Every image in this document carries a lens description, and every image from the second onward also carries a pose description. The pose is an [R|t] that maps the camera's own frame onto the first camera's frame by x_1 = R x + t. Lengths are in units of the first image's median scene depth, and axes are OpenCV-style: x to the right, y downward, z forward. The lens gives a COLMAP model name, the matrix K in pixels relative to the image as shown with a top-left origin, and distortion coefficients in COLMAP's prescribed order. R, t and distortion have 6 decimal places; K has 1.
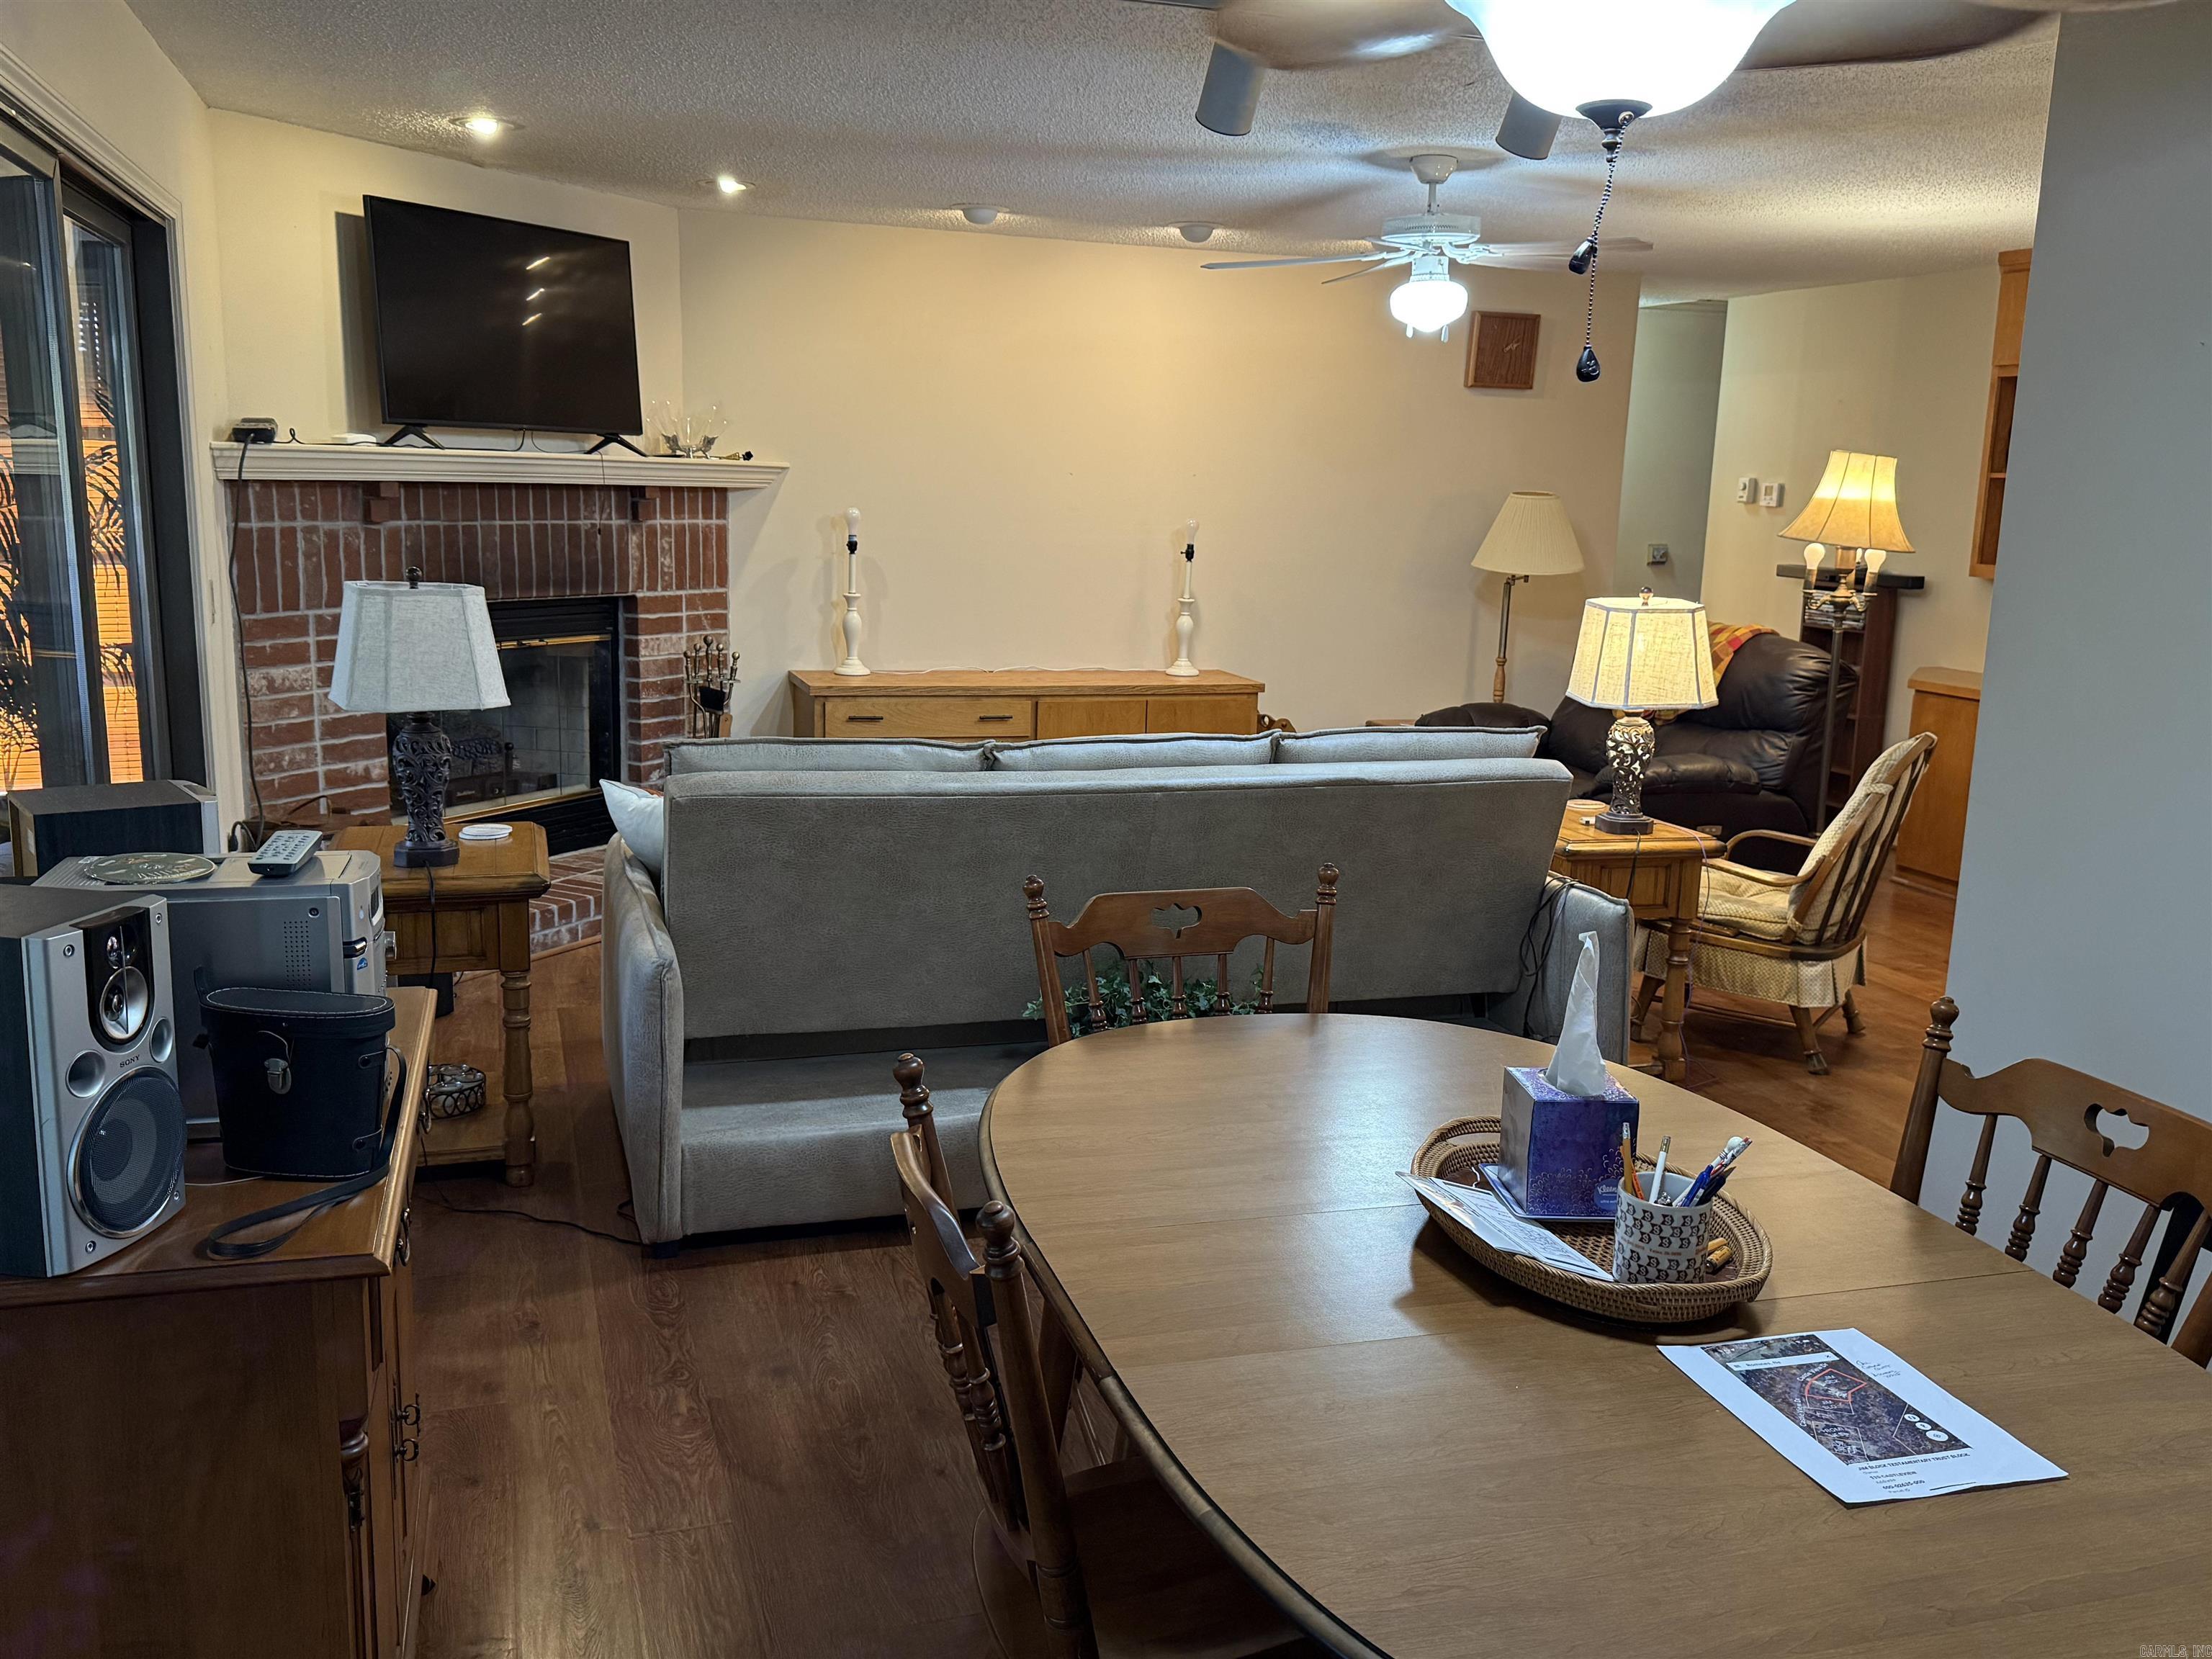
lens RADIAL K [[1834.7, 0, 1106.0], [0, 1834.7, 829.5], [0, 0, 1]] dist [0.129193, -0.168835]
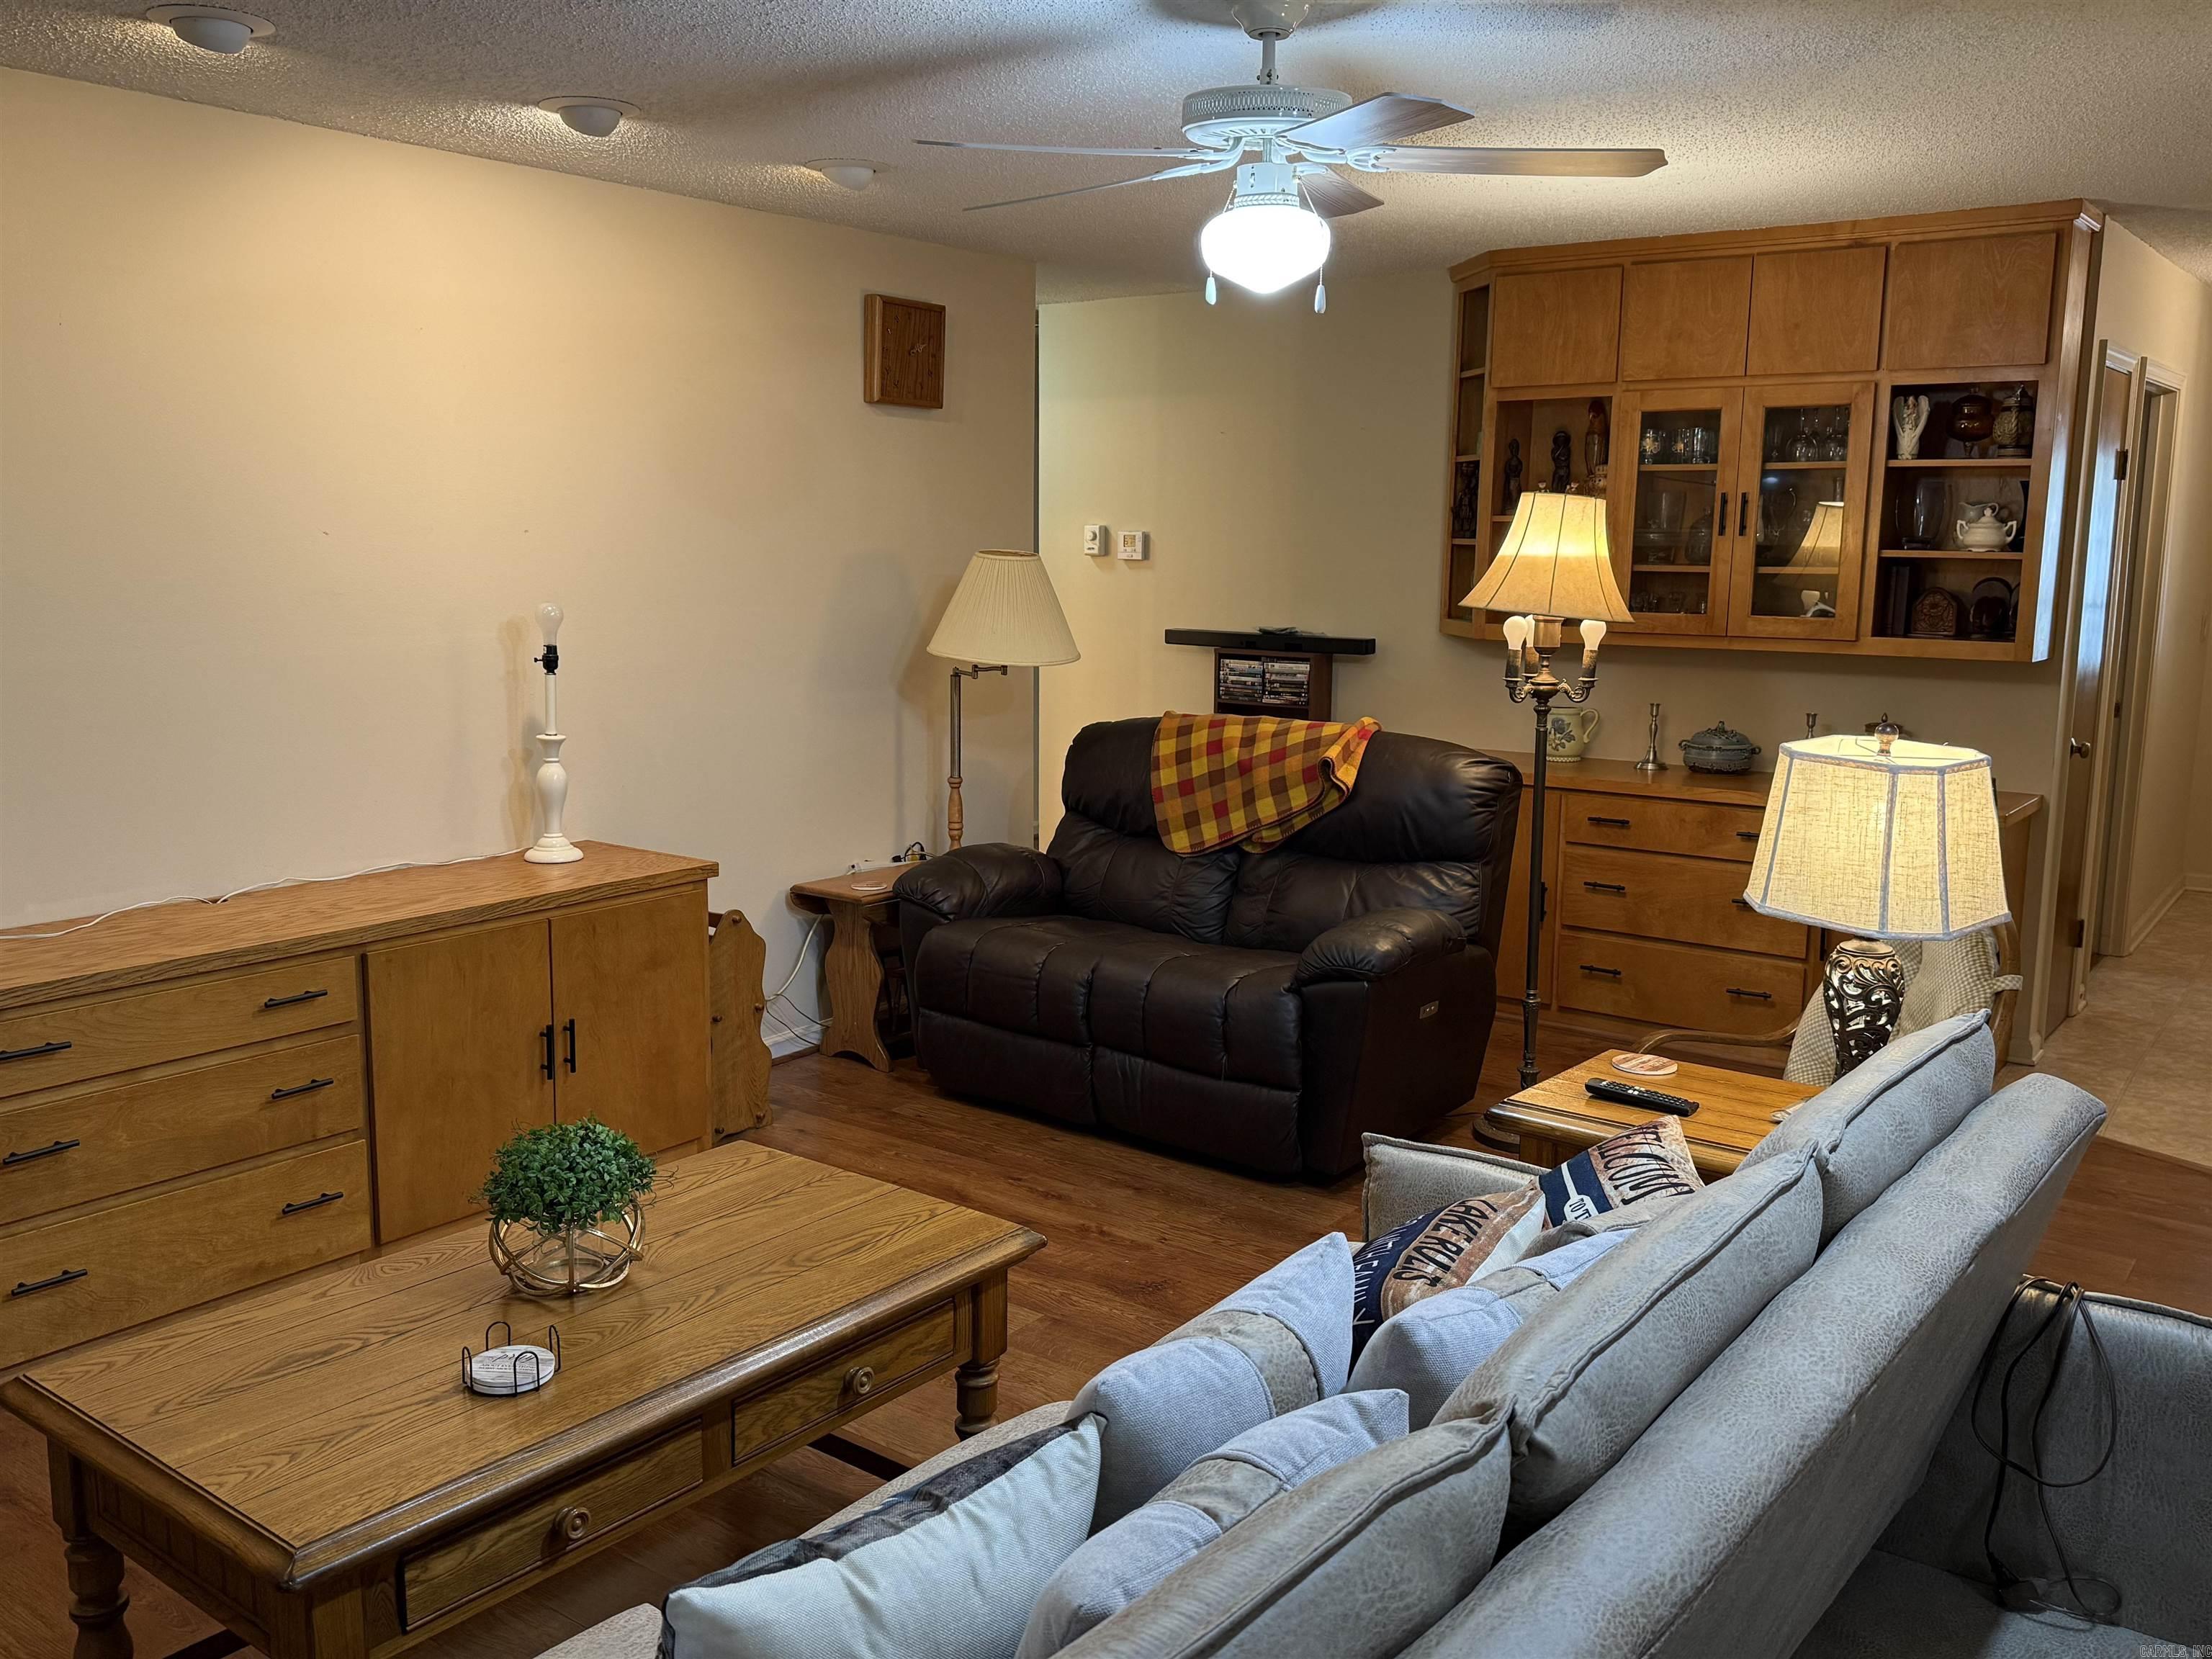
lens RADIAL K [[1834.7, 0, 1106.0], [0, 1834.7, 829.5], [0, 0, 1]] dist [0.129193, -0.168835]
pose [[0.818048, -0.111364, 0.564266, -0.155029], [0.120986, 0.992443, 0.020469, -0.085545], [-0.562281, 0.051523, 0.825339, 0.399085]]
